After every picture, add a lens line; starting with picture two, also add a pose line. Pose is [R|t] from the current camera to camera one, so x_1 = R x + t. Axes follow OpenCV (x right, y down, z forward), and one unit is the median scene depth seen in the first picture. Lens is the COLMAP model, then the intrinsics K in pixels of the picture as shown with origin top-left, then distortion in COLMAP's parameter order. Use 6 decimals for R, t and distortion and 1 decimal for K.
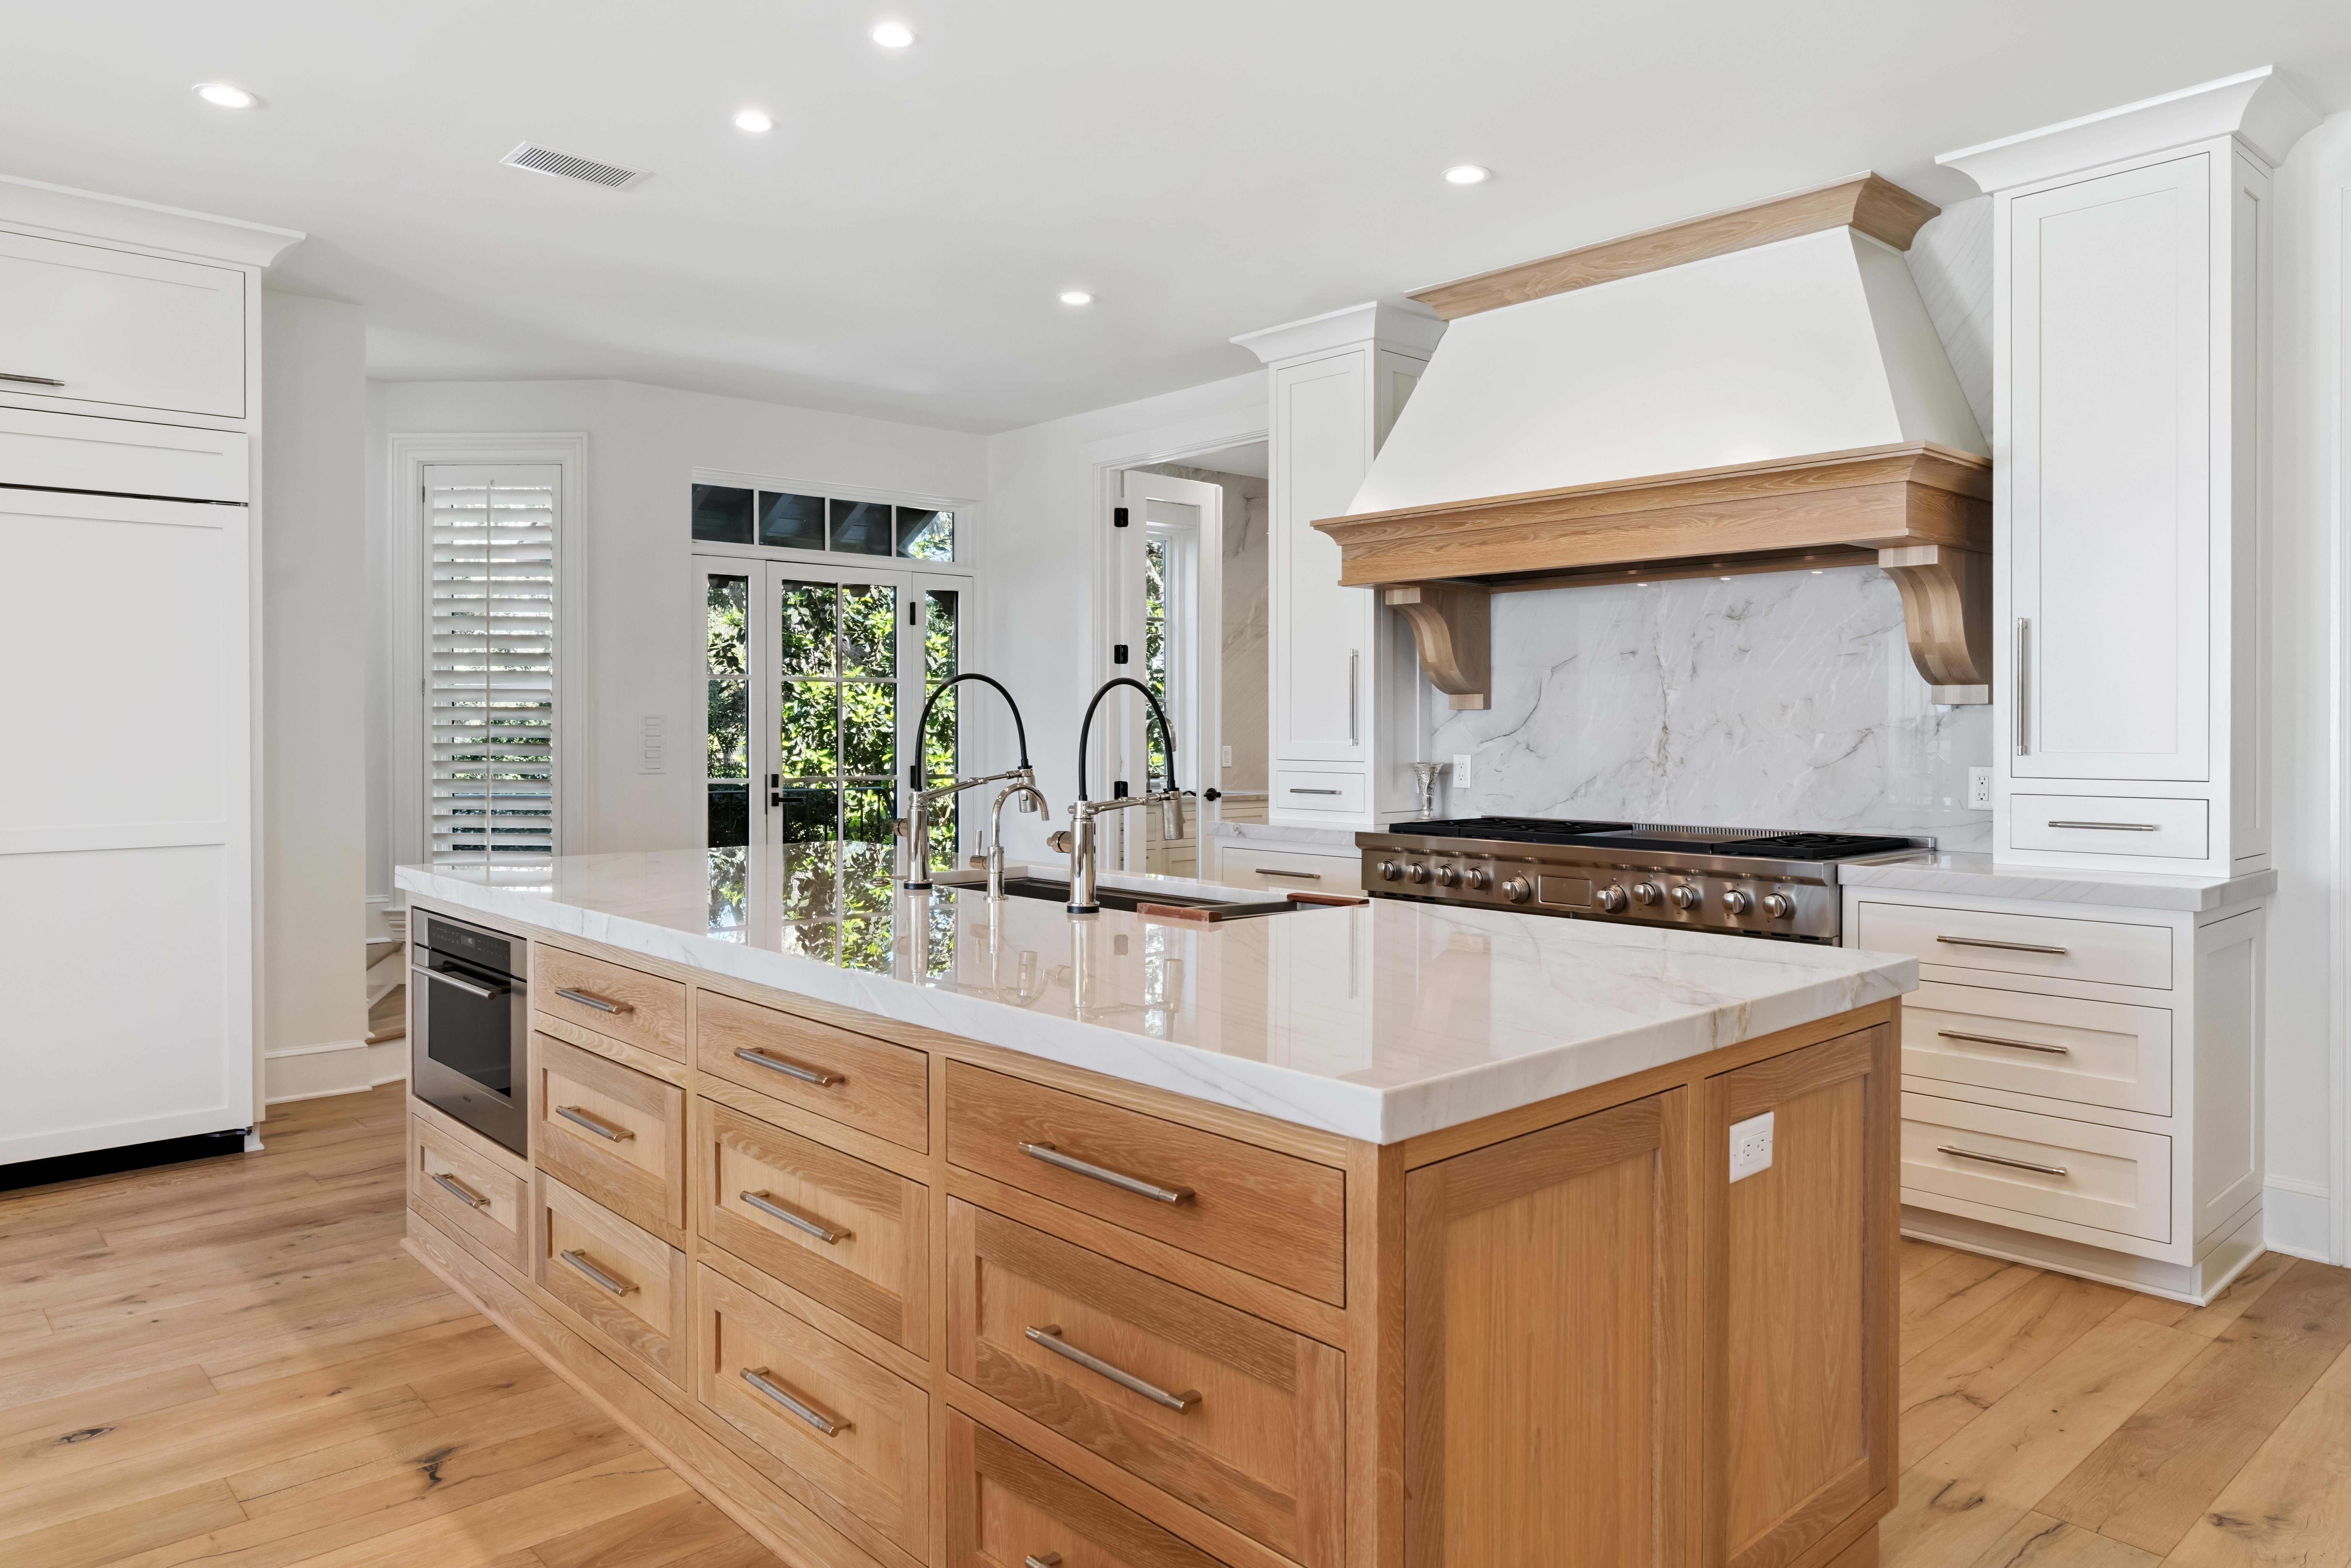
lens RADIAL K [[1548.7, 0, 1161.7], [0, 1548.7, 724.2], [0, 0, 1]] dist [-0.009427, 0.004661]
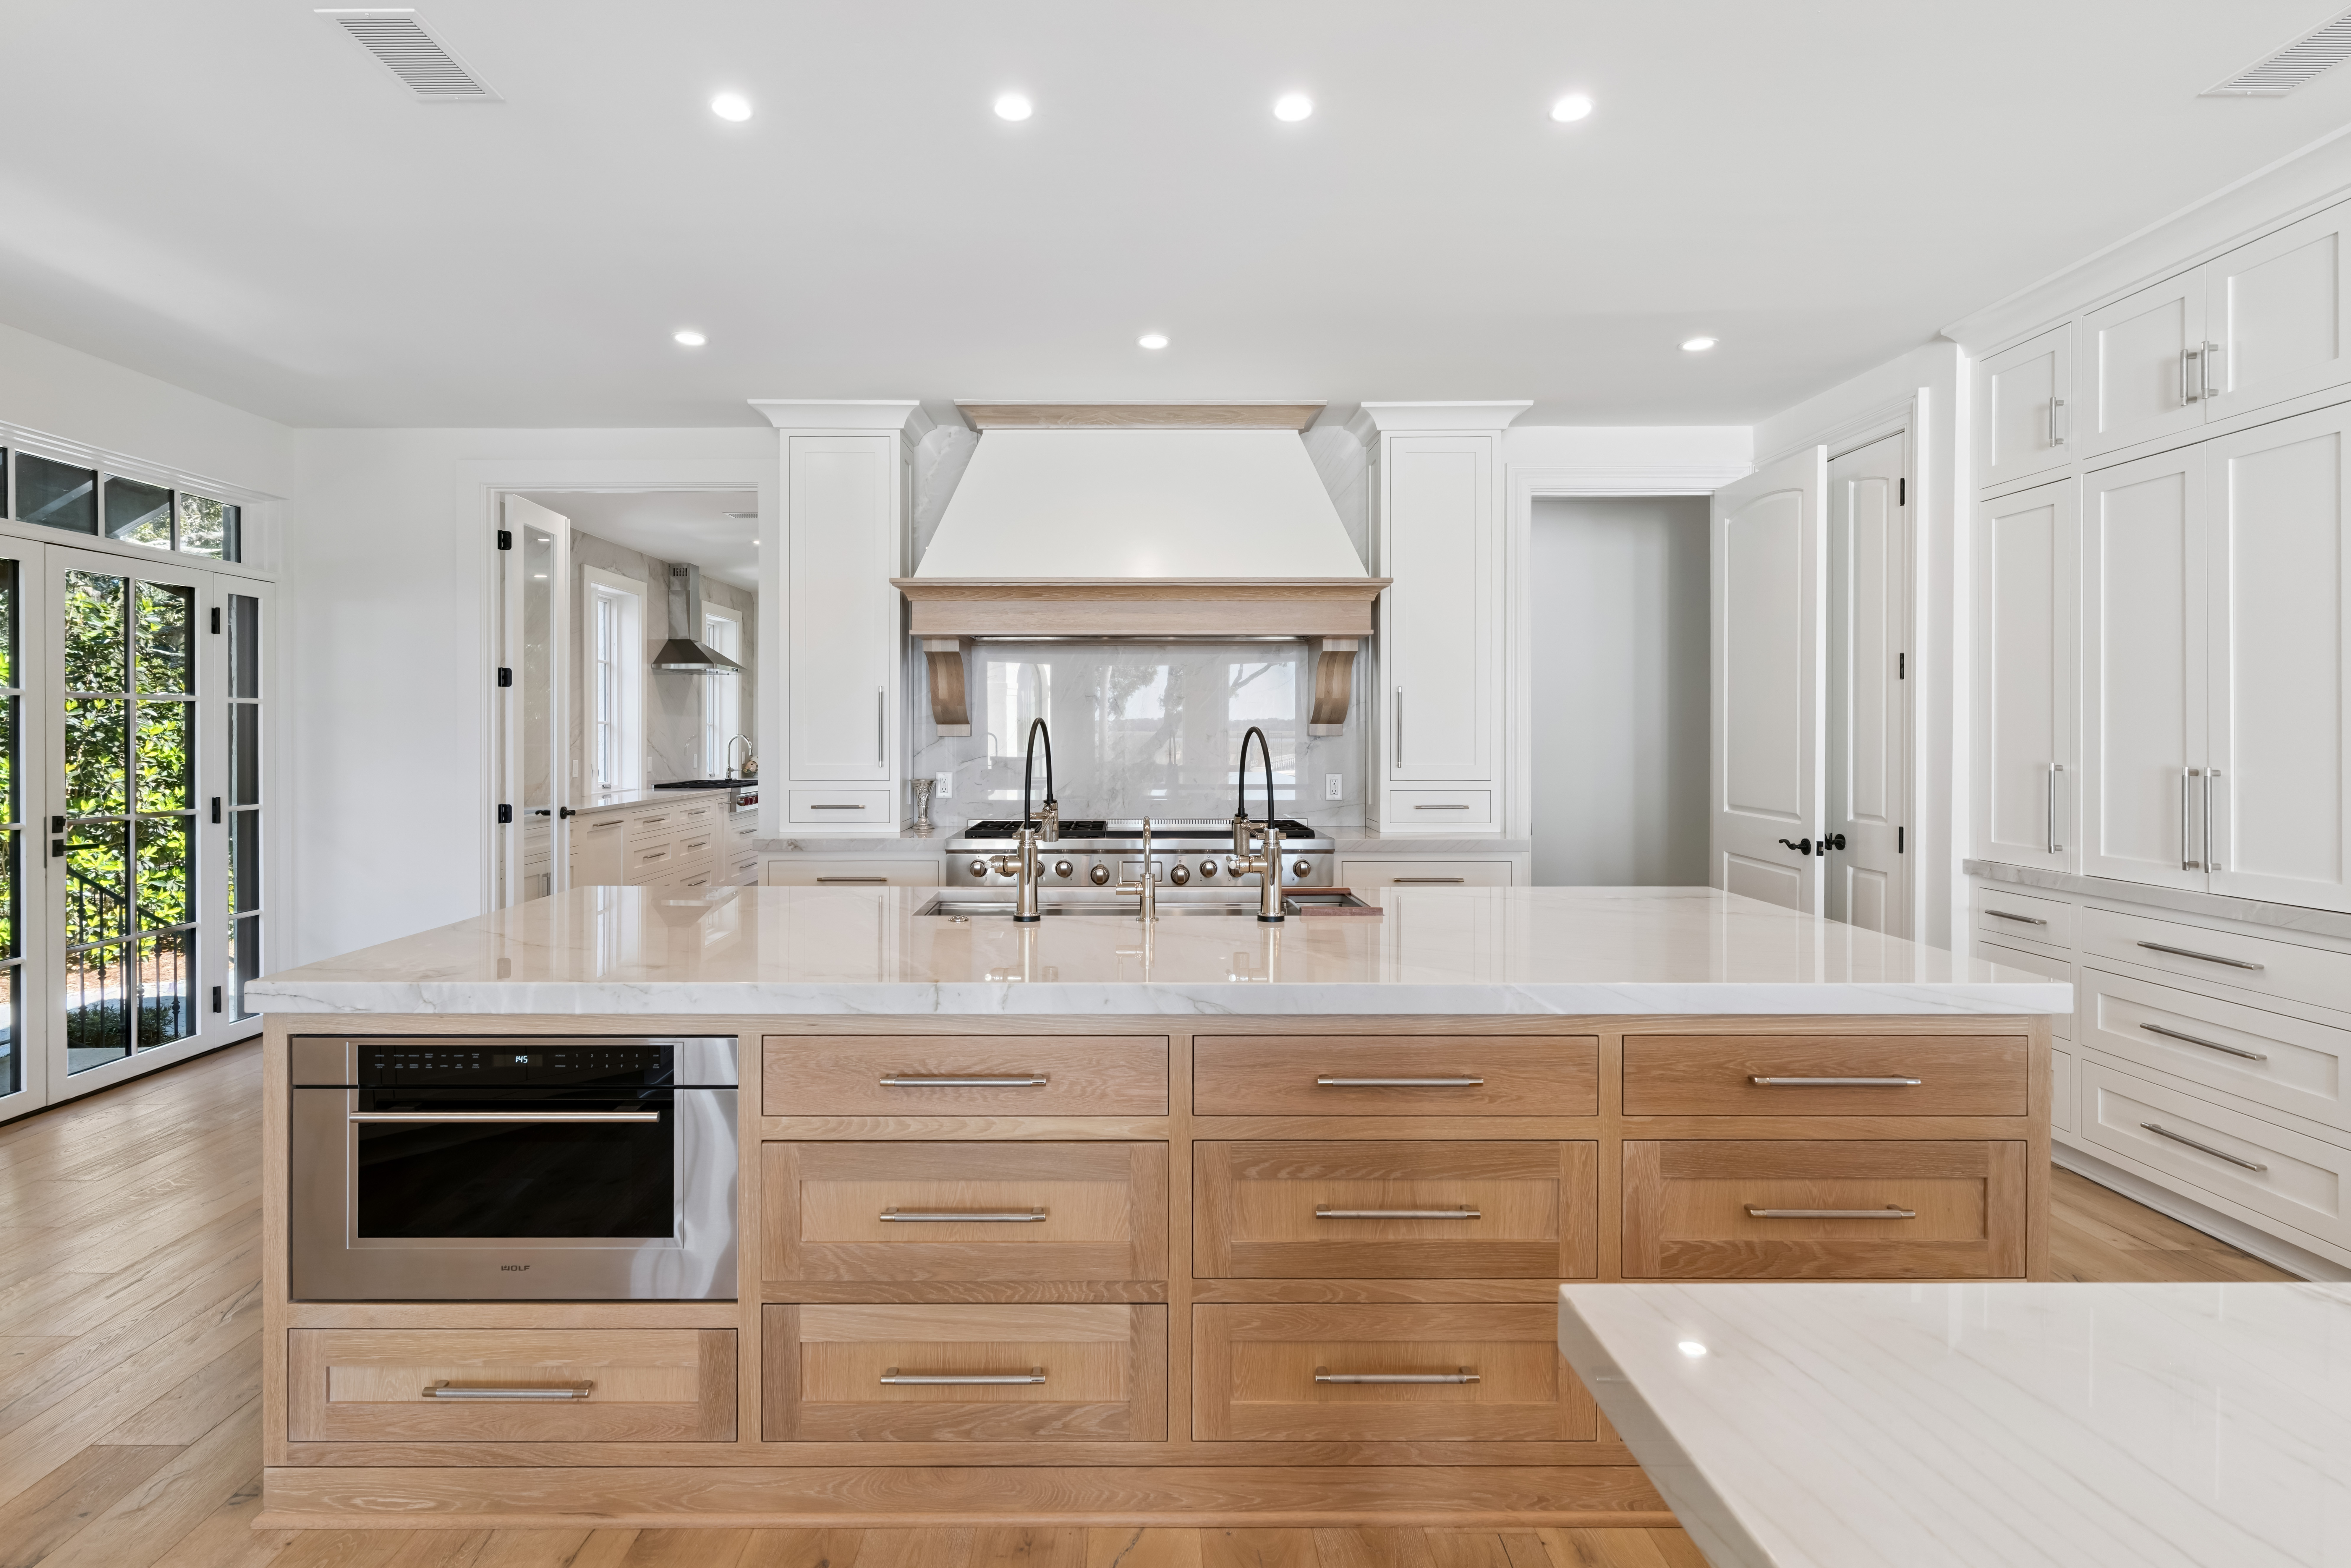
lens RADIAL K [[1195.9, 0, 1135.0], [0, 1195.9, 734.1], [0, 0, 1]] dist [0.001433, -0.001660]
pose [[0.666976, -0.002411, 0.745076, -0.506670], [-0.000247, 0.999994, 0.003456, -0.017252], [-0.745080, -0.002489, 0.666971, 0.280033]]
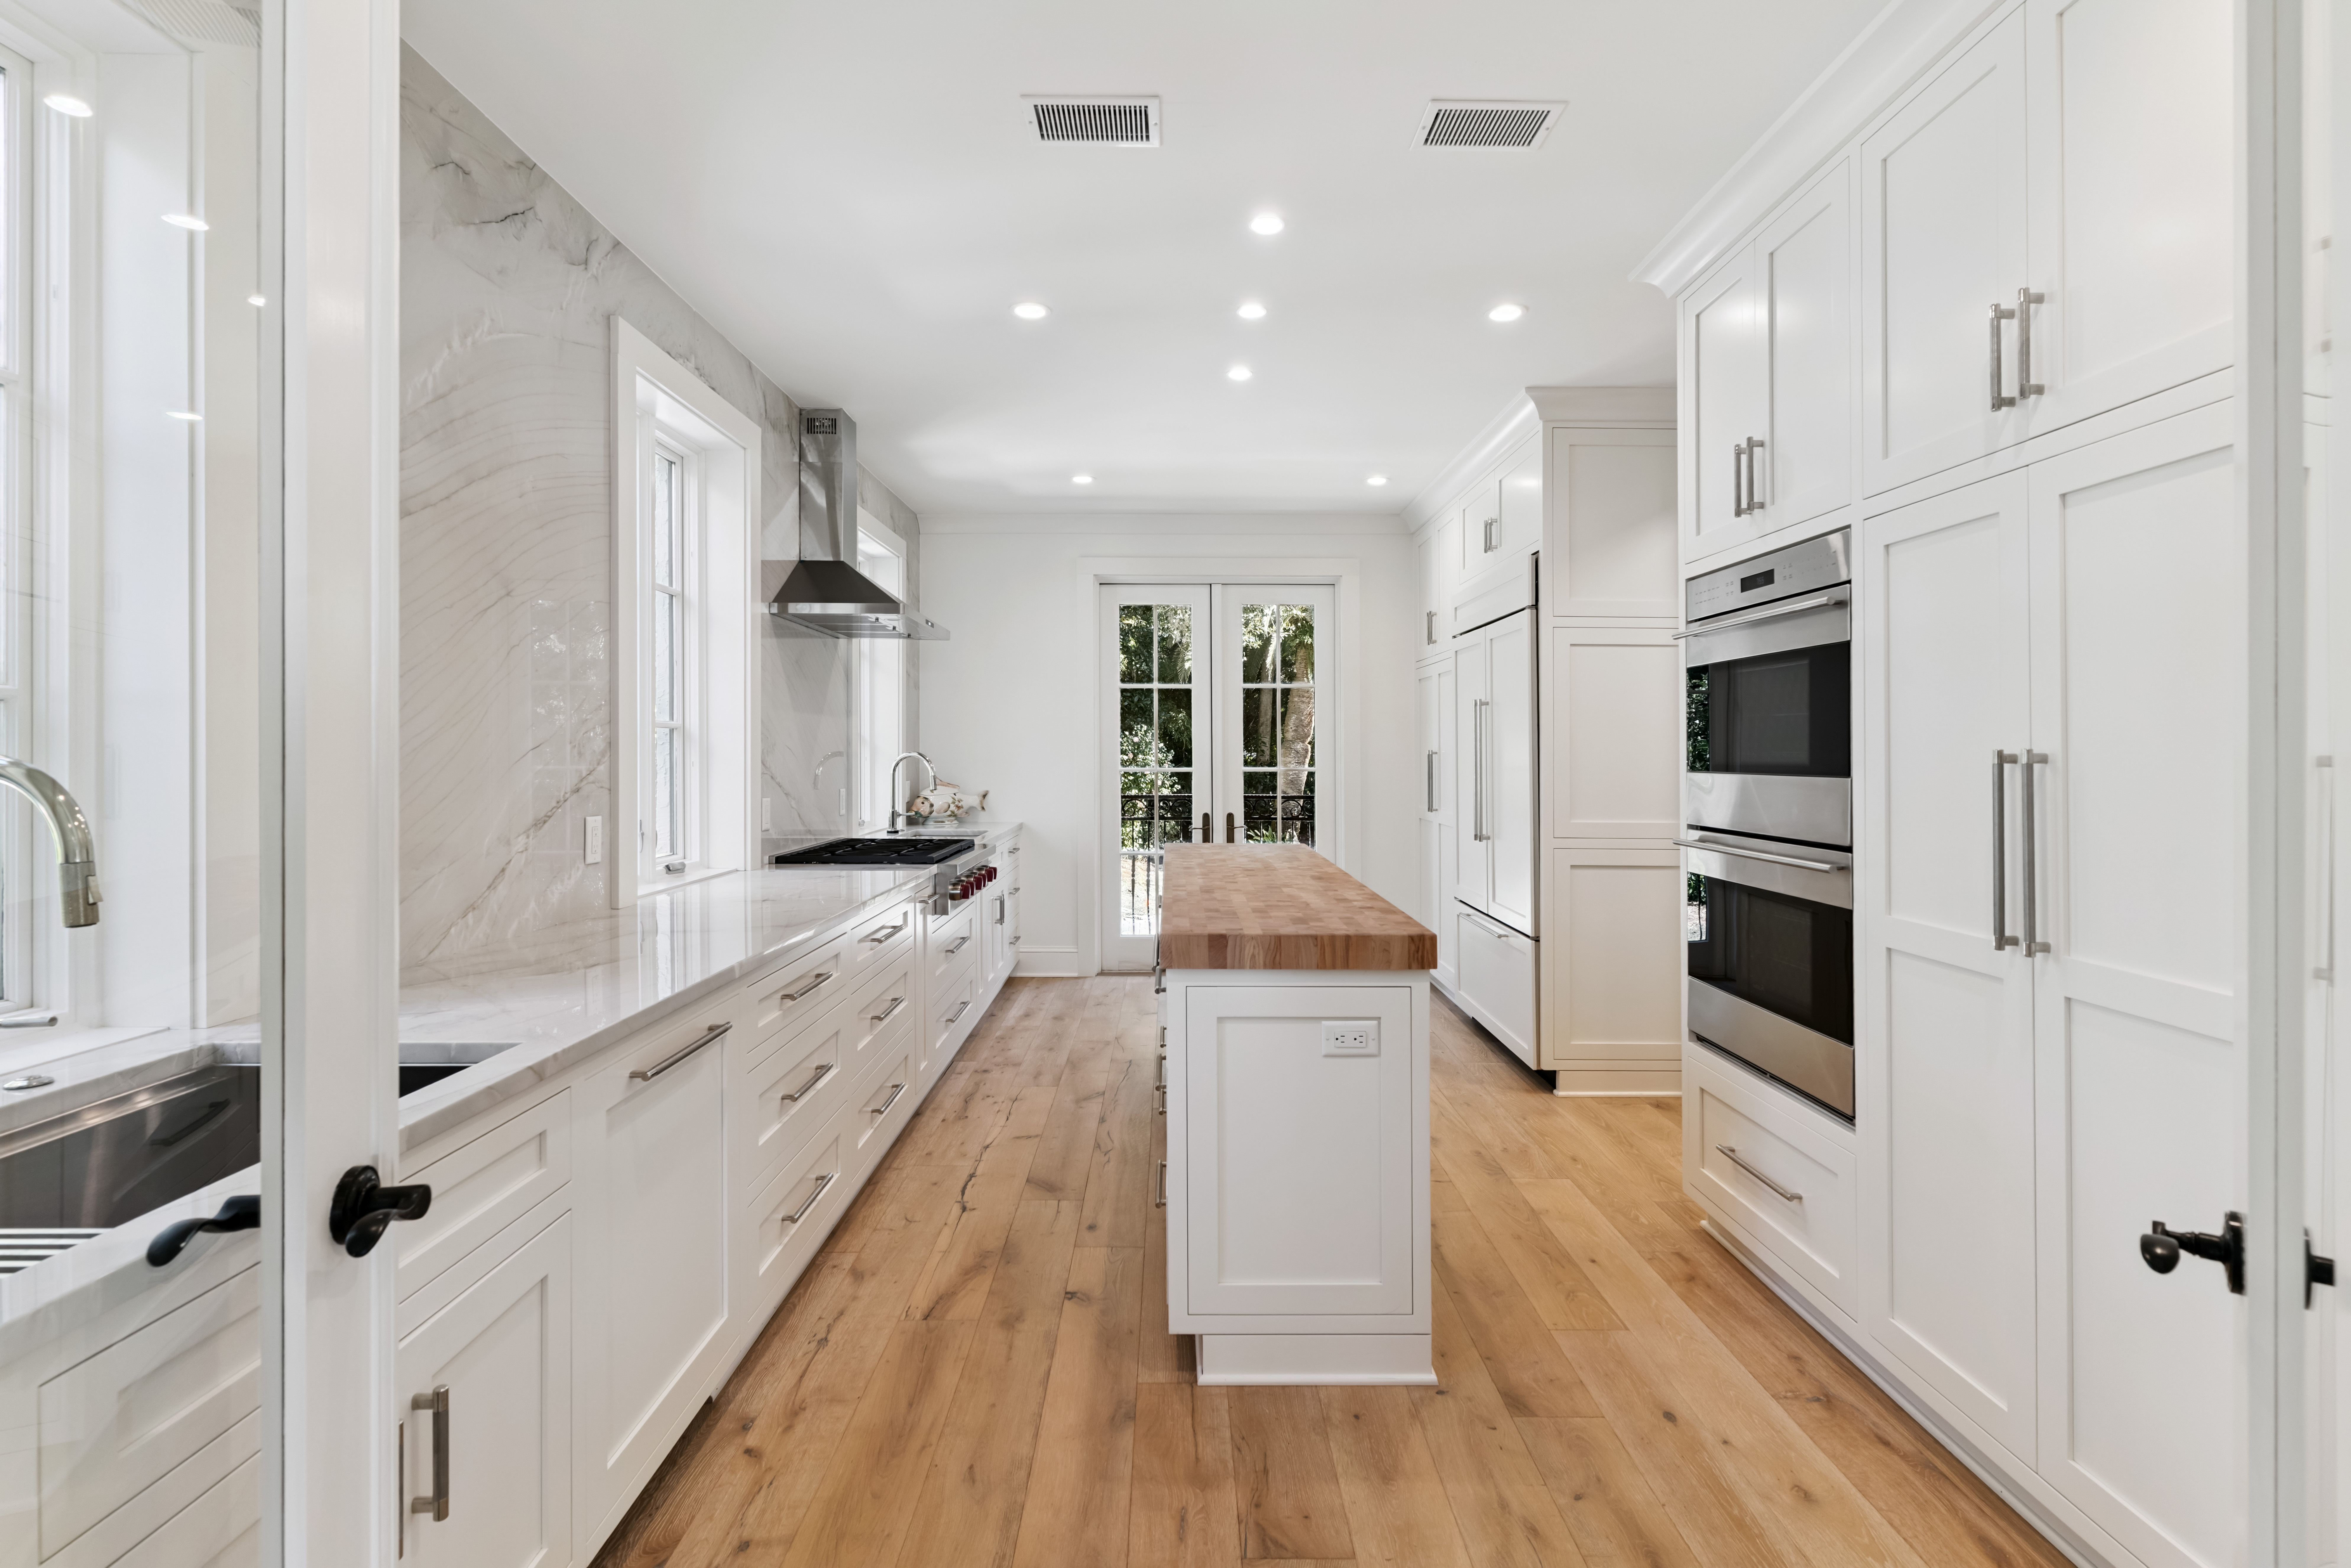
lens RADIAL K [[1109.0, 0, 1164.6], [0, 1109.0, 770.2], [0, 0, 1]] dist [-0.002771, 0.000798]
pose [[0.674120, -0.007810, 0.738580, 0.005791], [-0.000205, 0.999942, 0.010761, -0.002403], [-0.738621, -0.007406, 0.674080, 1.392816]]
